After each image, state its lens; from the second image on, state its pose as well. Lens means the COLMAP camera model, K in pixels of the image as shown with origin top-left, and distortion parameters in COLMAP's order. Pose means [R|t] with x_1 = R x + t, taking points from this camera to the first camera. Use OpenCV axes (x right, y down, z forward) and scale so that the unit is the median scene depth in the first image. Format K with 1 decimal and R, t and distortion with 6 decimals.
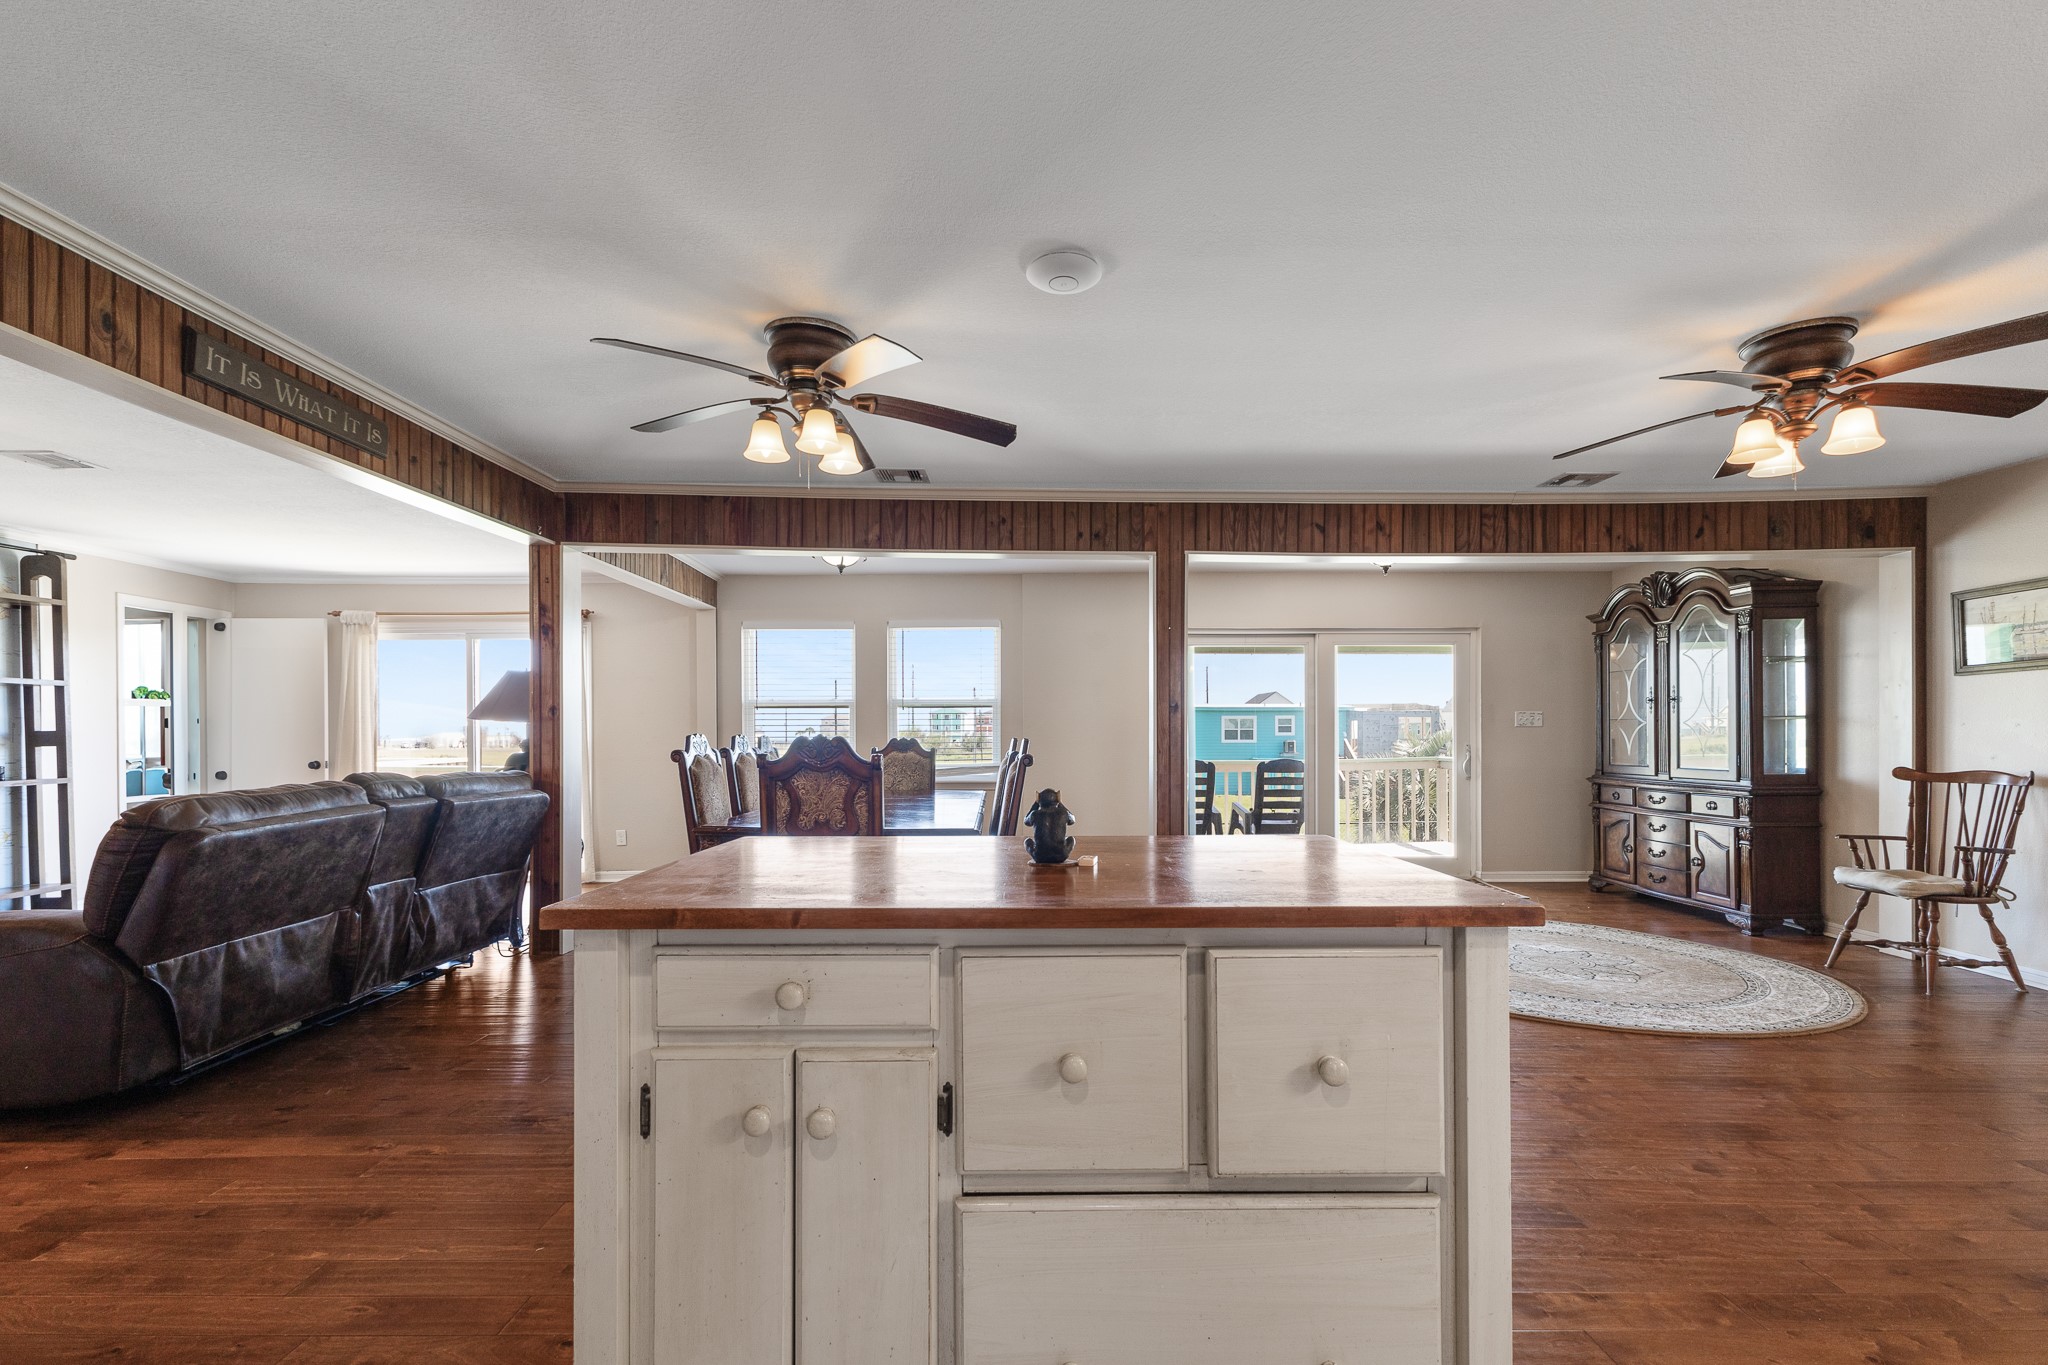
lens RADIAL K [[877.2, 0, 1007.3], [0, 877.2, 740.8], [0, 0, 1]] dist [0.010872, -0.002897]
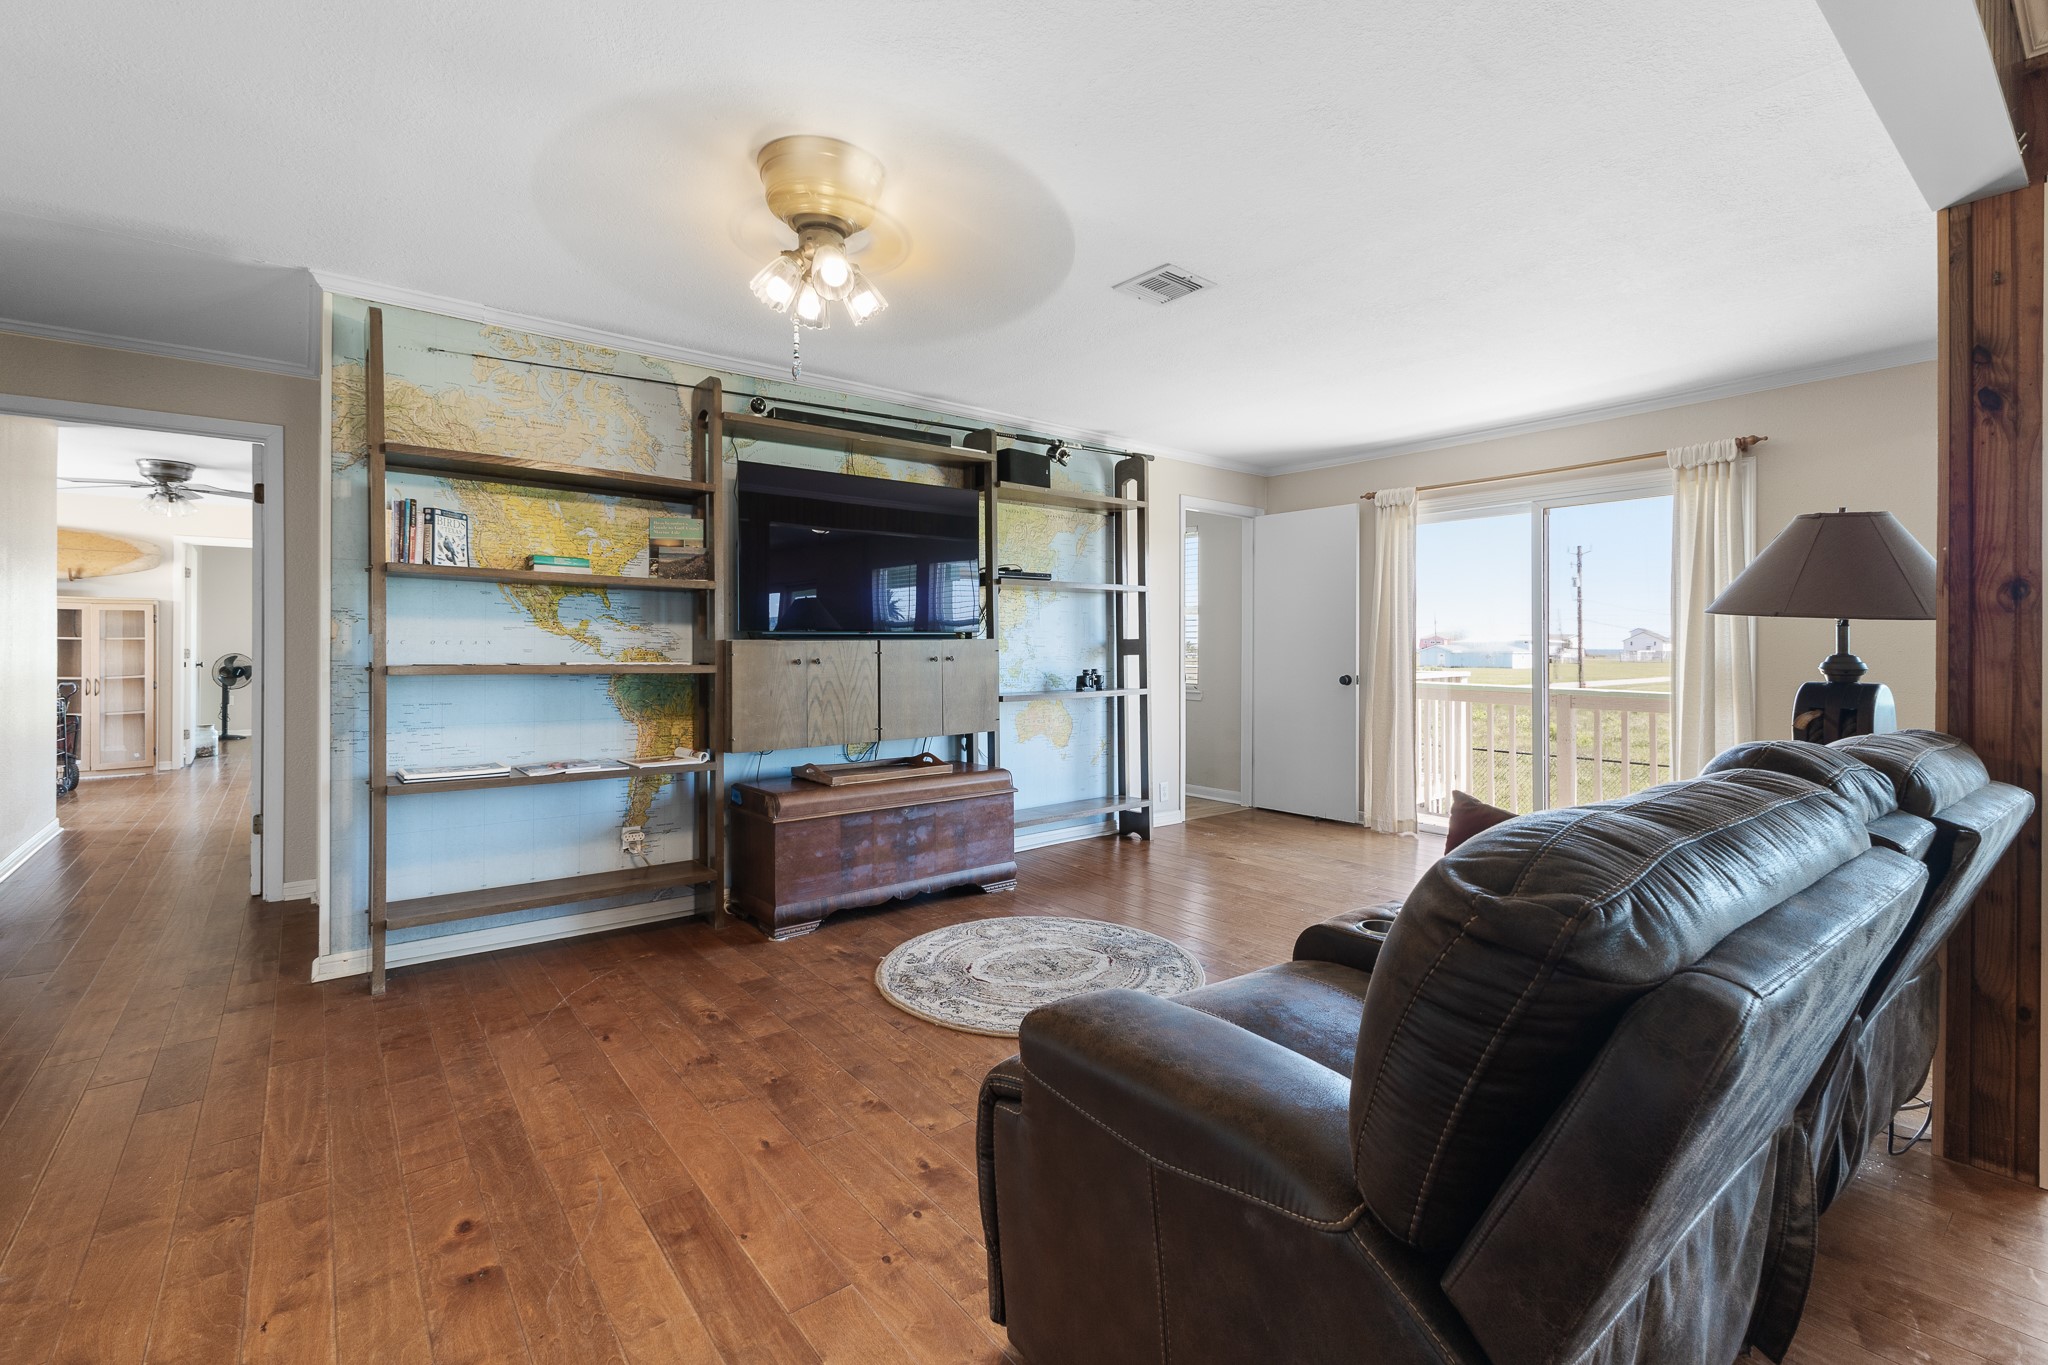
lens RADIAL K [[877.2, 0, 1017.6], [0, 877.2, 642.2], [0, 0, 1]] dist [0.010872, -0.002897]
pose [[0.580192, 0.002138, -0.814477, -0.380208], [-0.008126, 0.999962, -0.003164, -0.003893], [0.814439, 0.008454, 0.580187, 0.344820]]
